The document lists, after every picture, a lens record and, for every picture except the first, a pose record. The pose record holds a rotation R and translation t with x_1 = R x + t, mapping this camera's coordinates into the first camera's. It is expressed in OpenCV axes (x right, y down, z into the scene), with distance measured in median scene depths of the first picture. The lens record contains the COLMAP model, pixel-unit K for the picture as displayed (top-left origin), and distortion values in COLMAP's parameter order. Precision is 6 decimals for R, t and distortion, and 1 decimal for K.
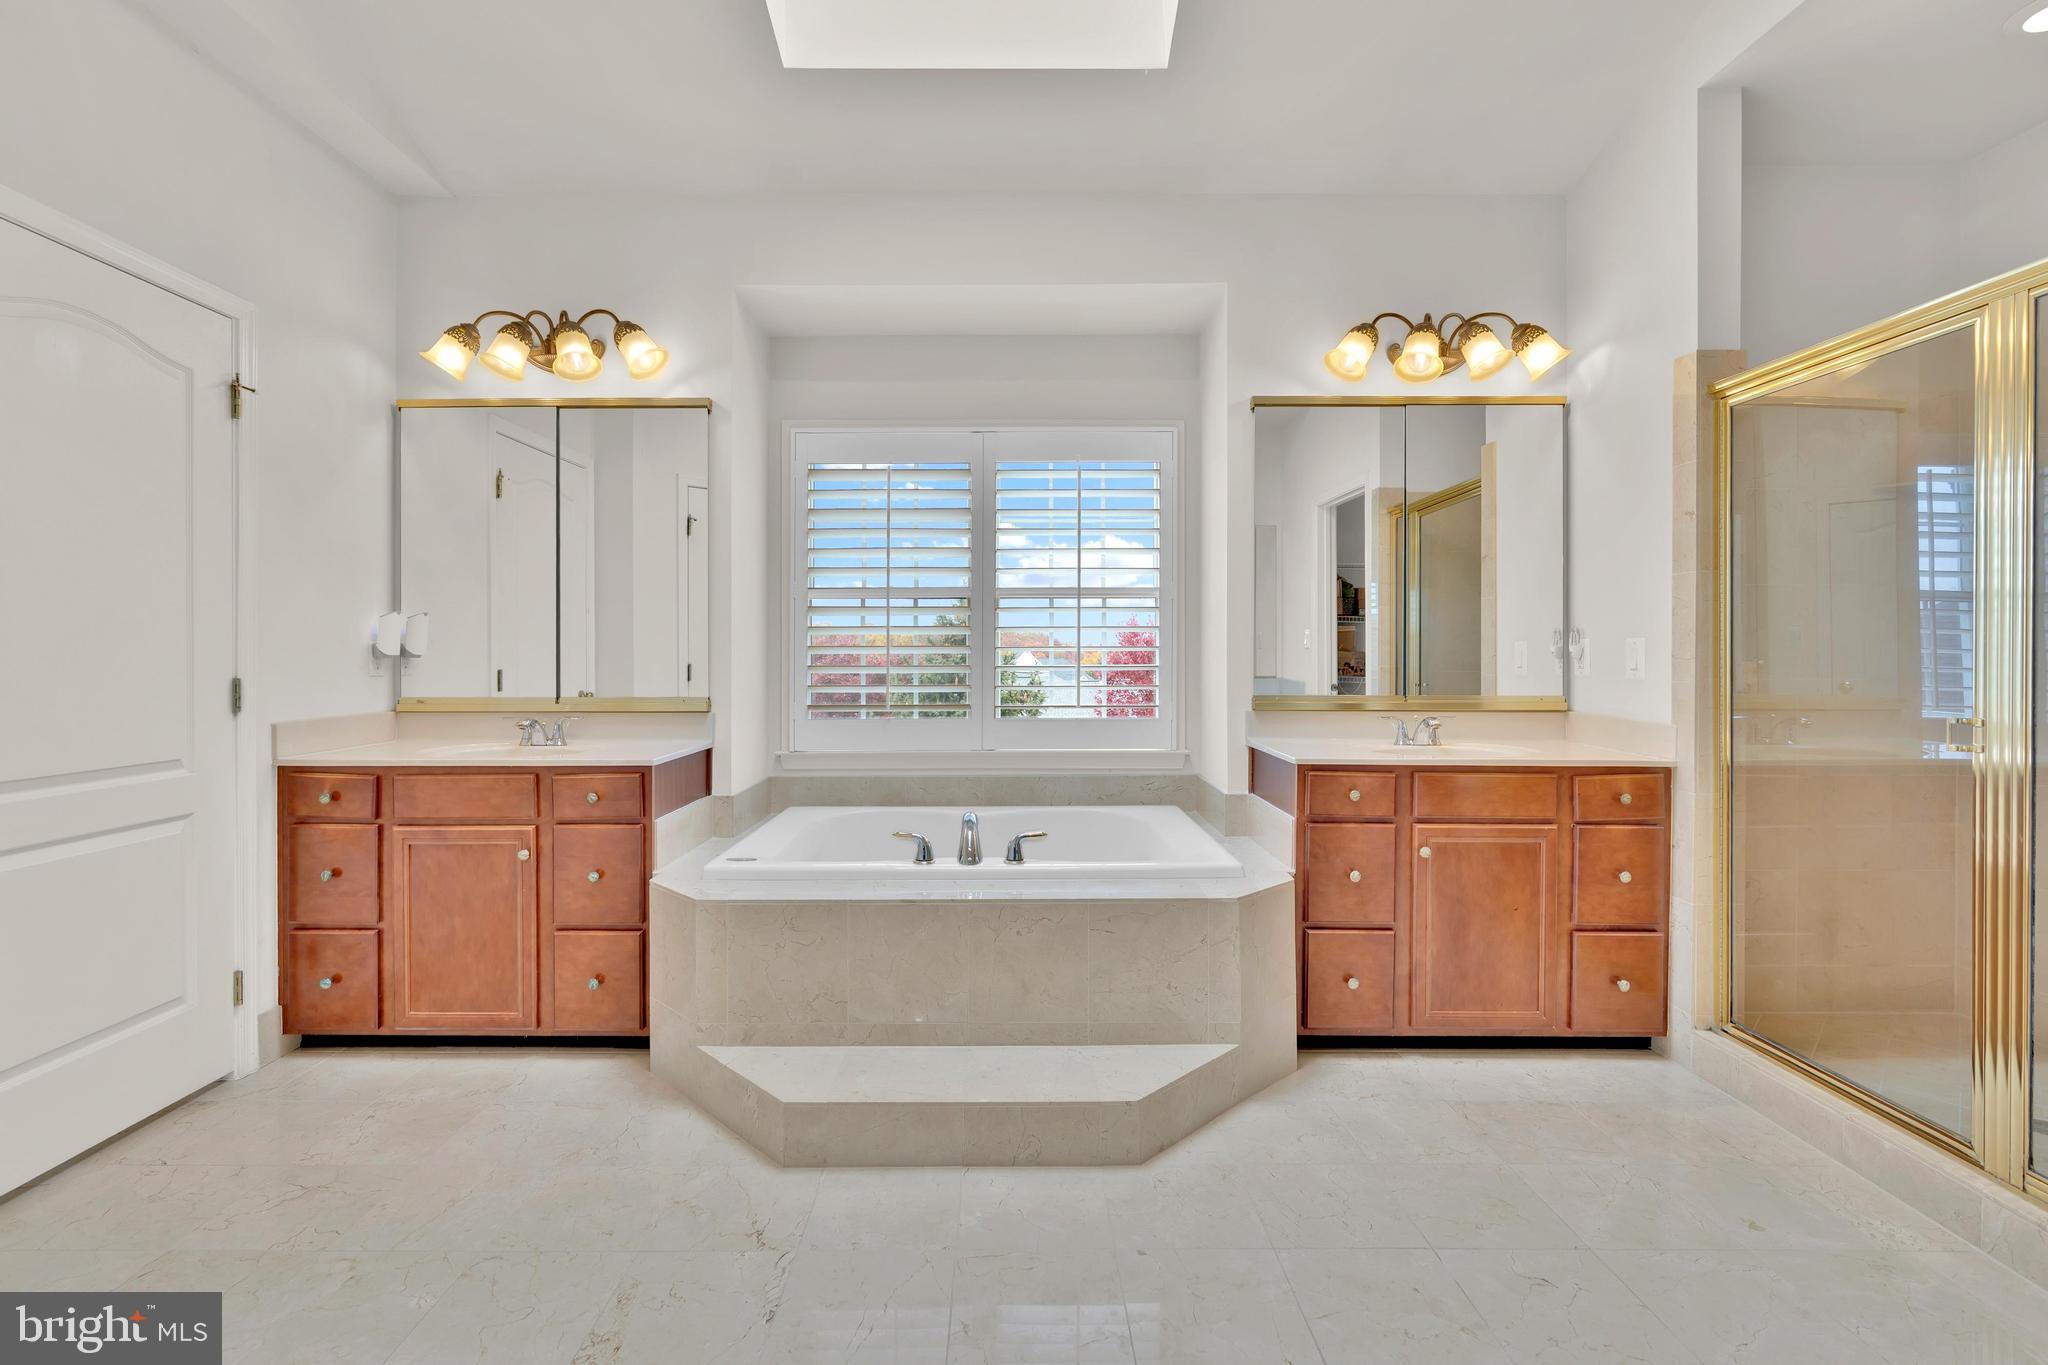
lens RADIAL K [[965.8, 0, 1022.5], [0, 965.8, 667.1], [0, 0, 1]] dist [-0.000842, -0.000064]
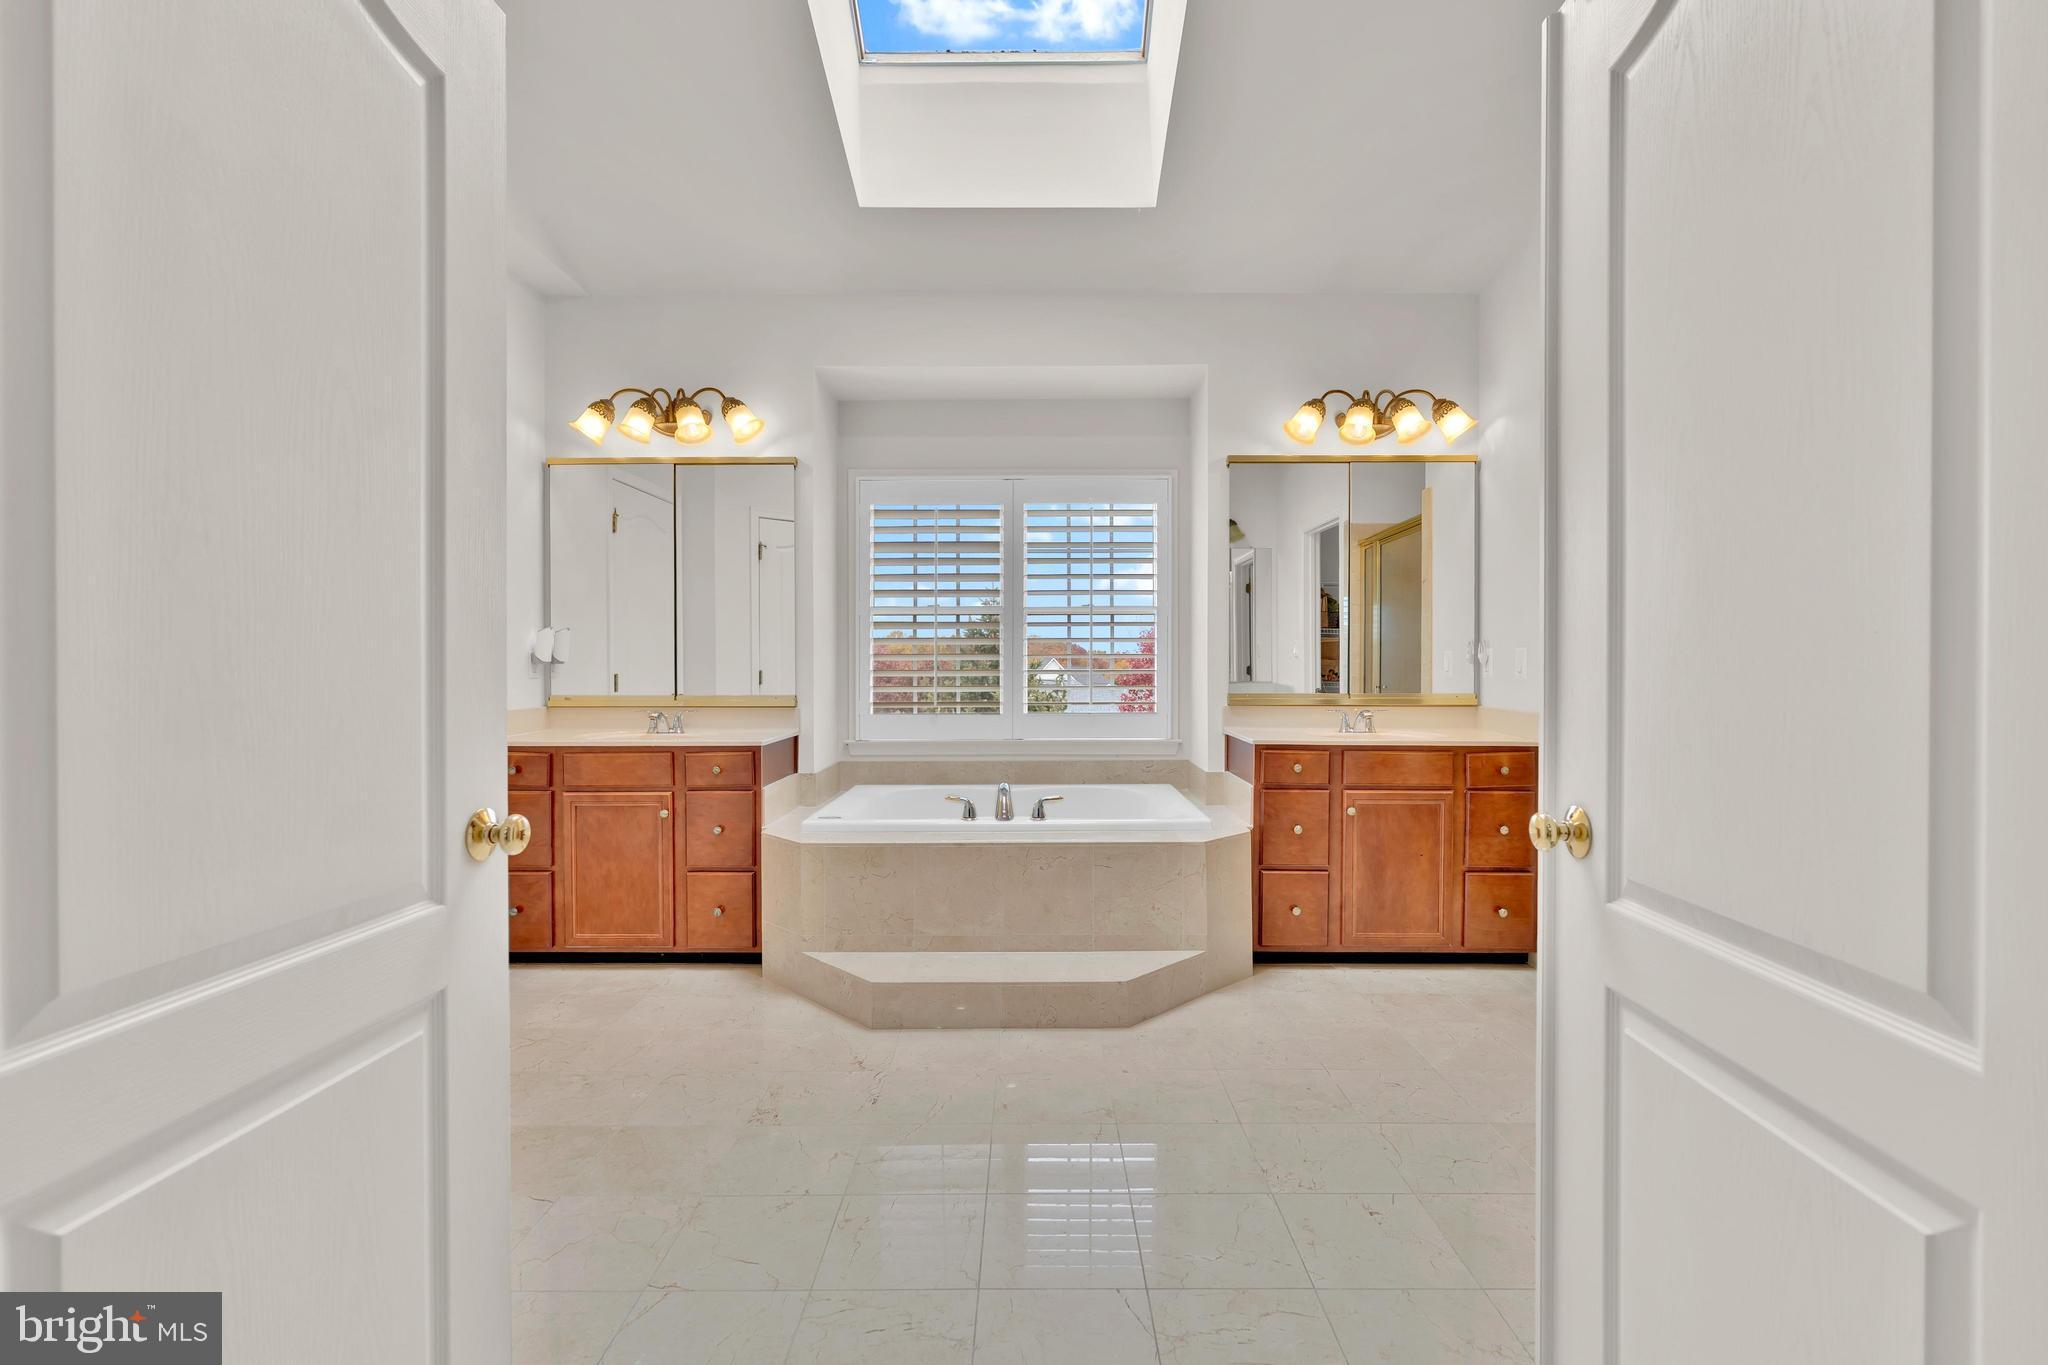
lens RADIAL K [[965.8, 0, 1022.5], [0, 965.8, 667.1], [0, 0, 1]] dist [-0.000842, -0.000064]
pose [[0.999662, -0.000273, -0.026014, 0.004117], [0.000065, 0.999968, -0.007977, 0.005744], [0.026015, 0.007972, 0.999630, -0.294550]]
